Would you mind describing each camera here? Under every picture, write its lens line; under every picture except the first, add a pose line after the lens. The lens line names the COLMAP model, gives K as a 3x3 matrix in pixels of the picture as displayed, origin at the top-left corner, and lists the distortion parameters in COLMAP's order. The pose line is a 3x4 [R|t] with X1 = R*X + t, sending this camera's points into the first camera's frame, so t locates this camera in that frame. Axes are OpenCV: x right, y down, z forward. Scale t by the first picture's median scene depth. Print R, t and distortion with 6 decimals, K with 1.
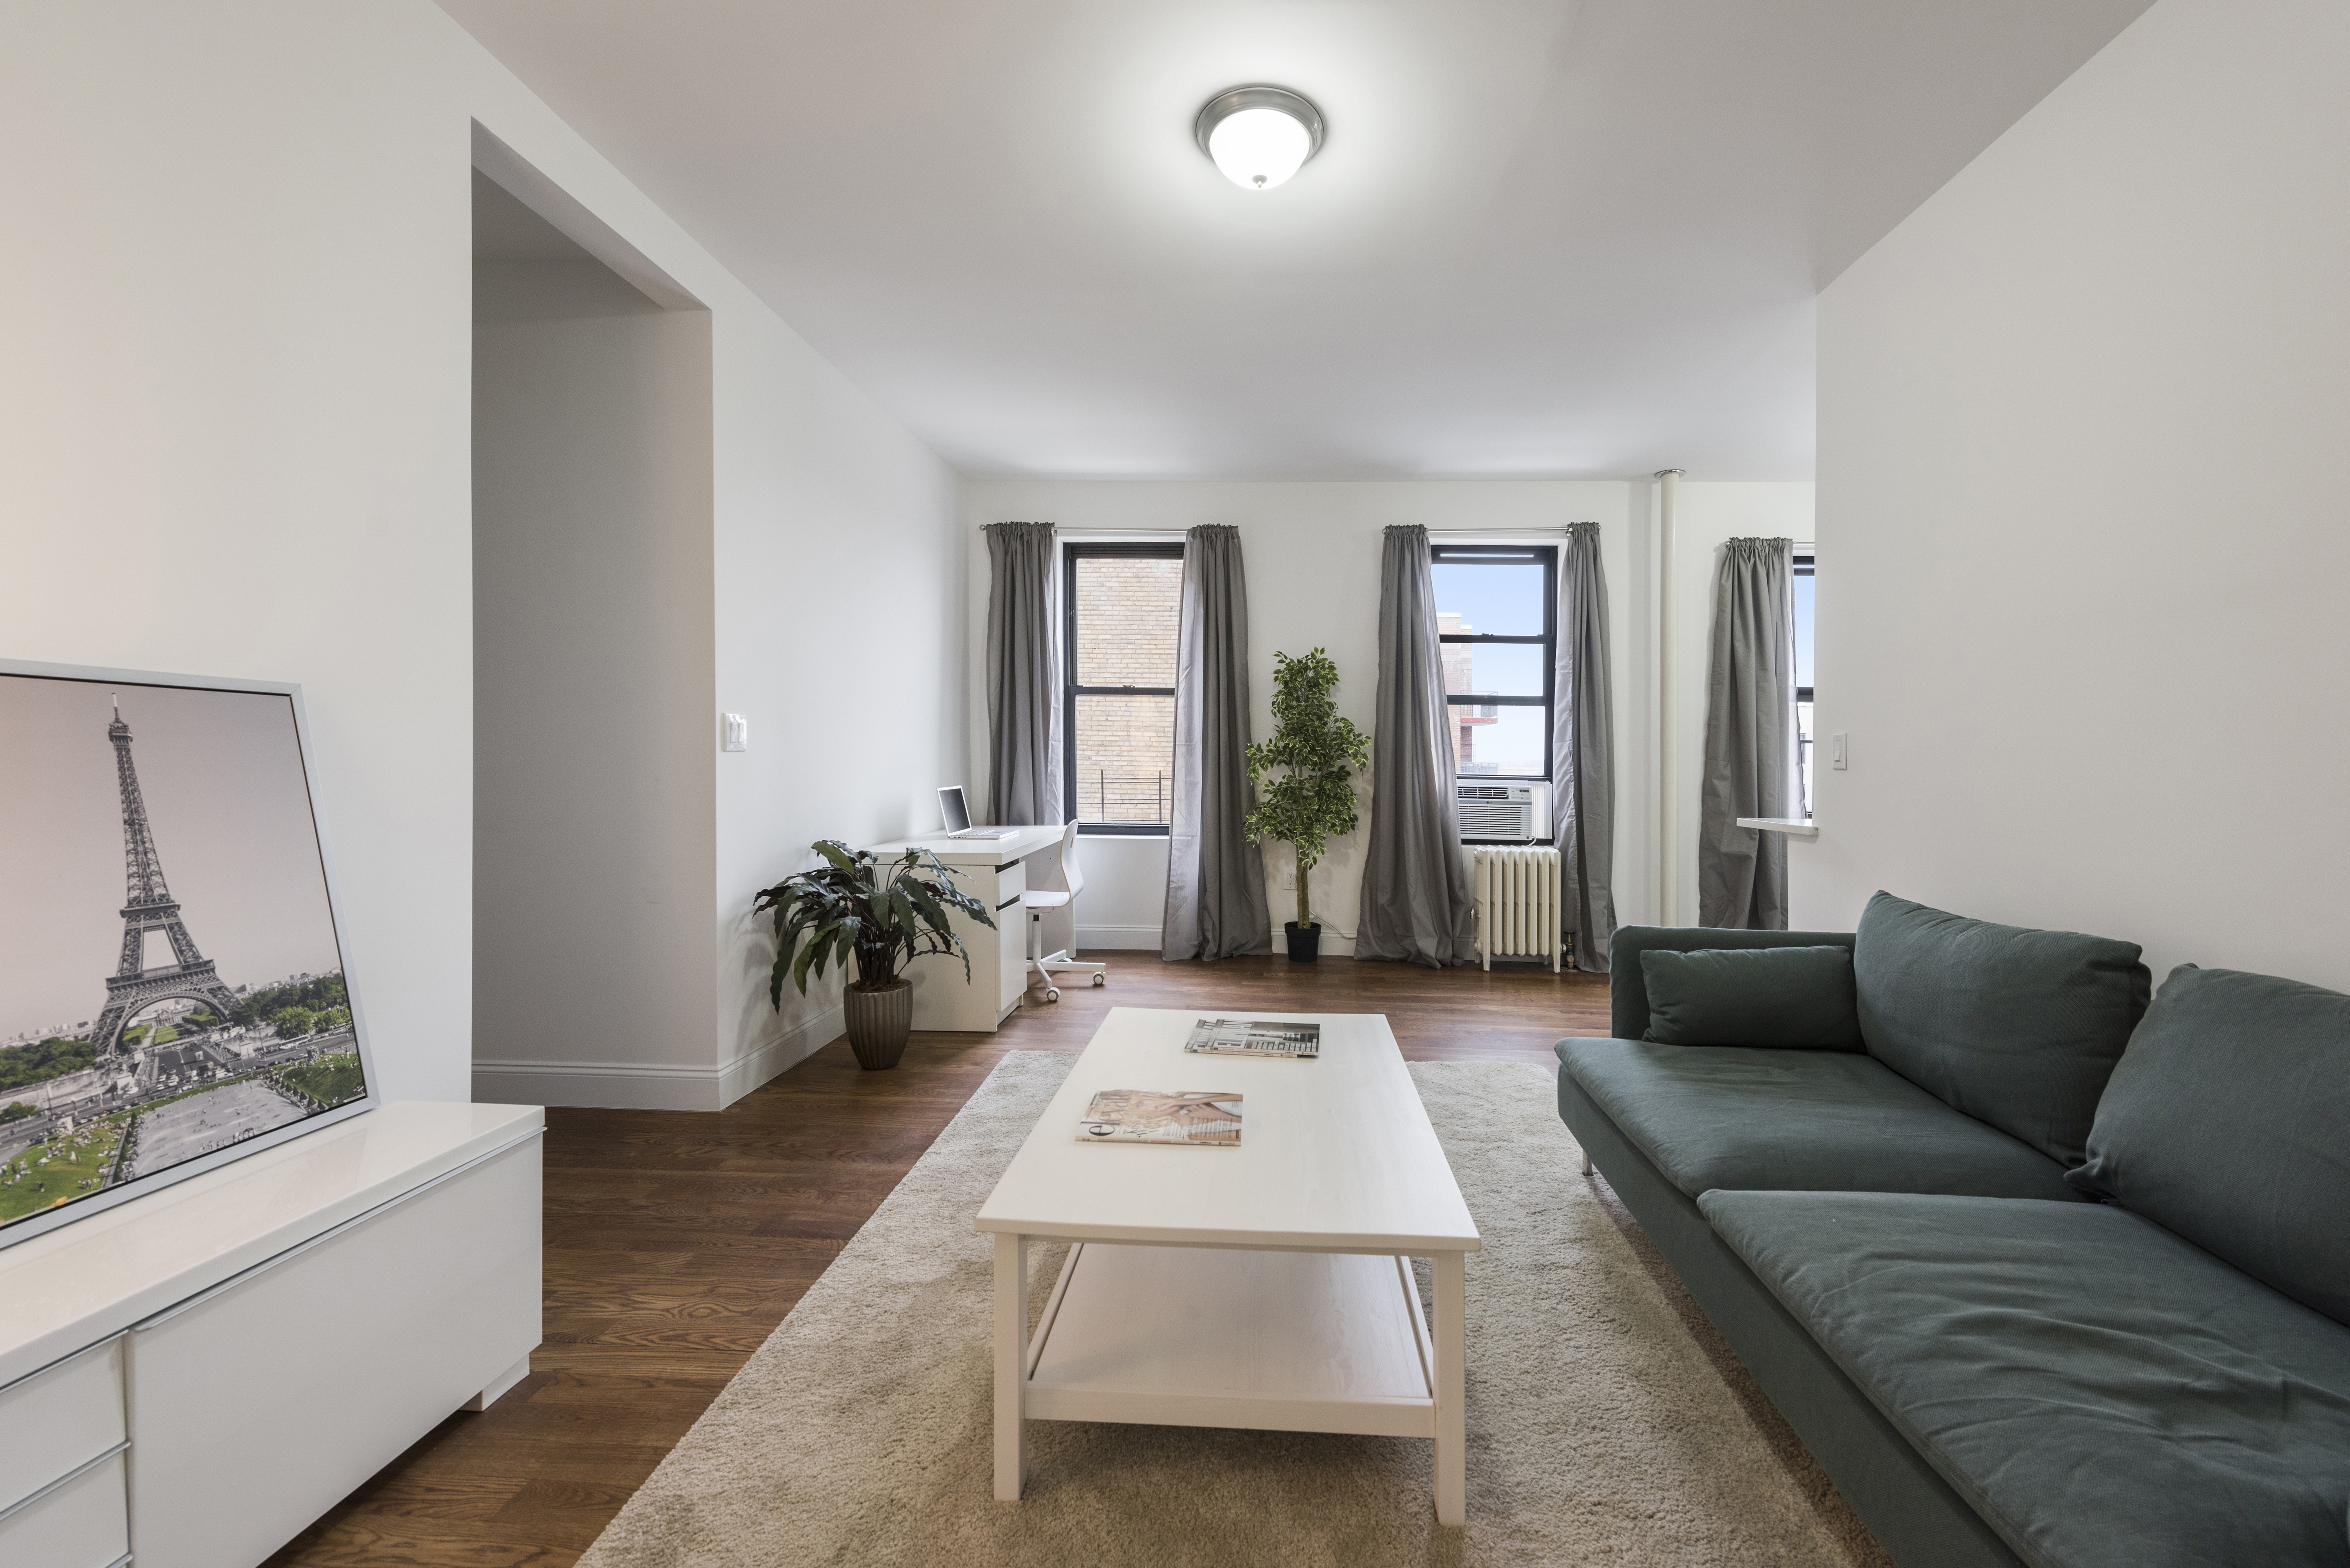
lens RADIAL K [[977.1, 0, 1175.0], [0, 977.1, 784.0], [0, 0, 1]] dist [0.024395, -0.009061]
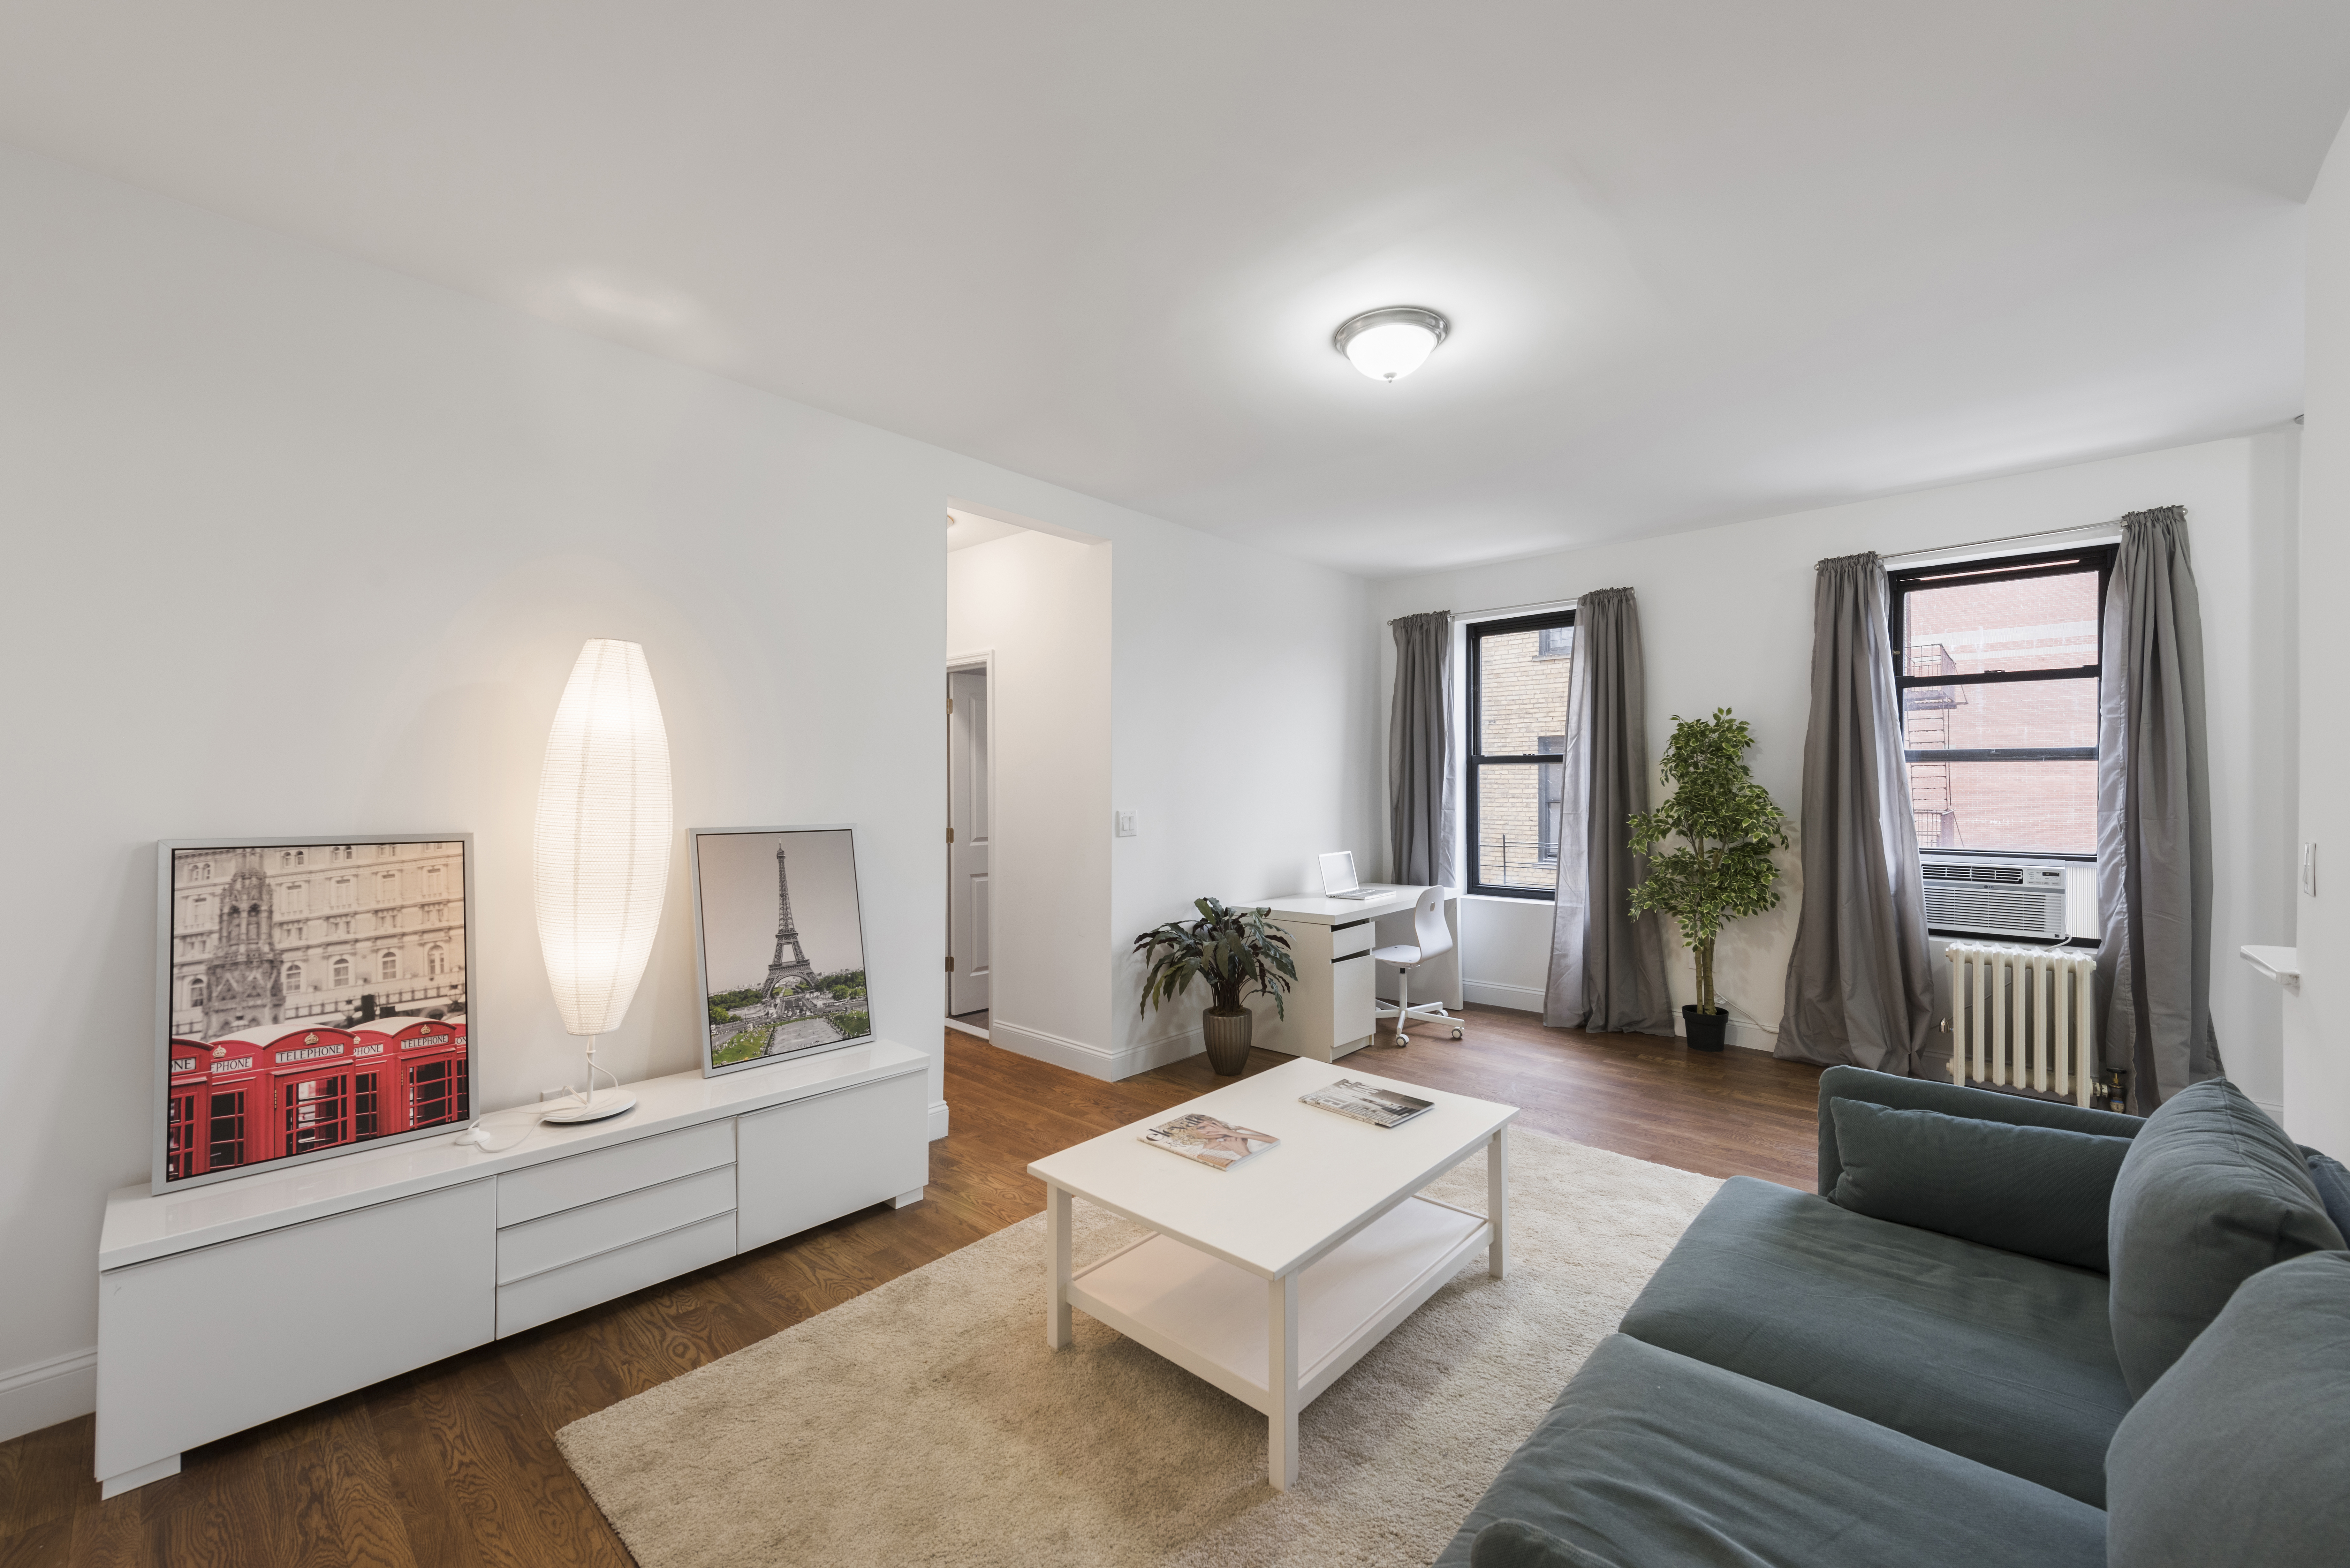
lens RADIAL K [[977.1, 0, 1175.0], [0, 977.1, 784.0], [0, 0, 1]] dist [0.024395, -0.009061]
pose [[0.754346, -0.012482, -0.656359, 0.407813], [0.006696, 0.999914, -0.011320, -0.068909], [0.656443, 0.004144, 0.754364, -0.034508]]
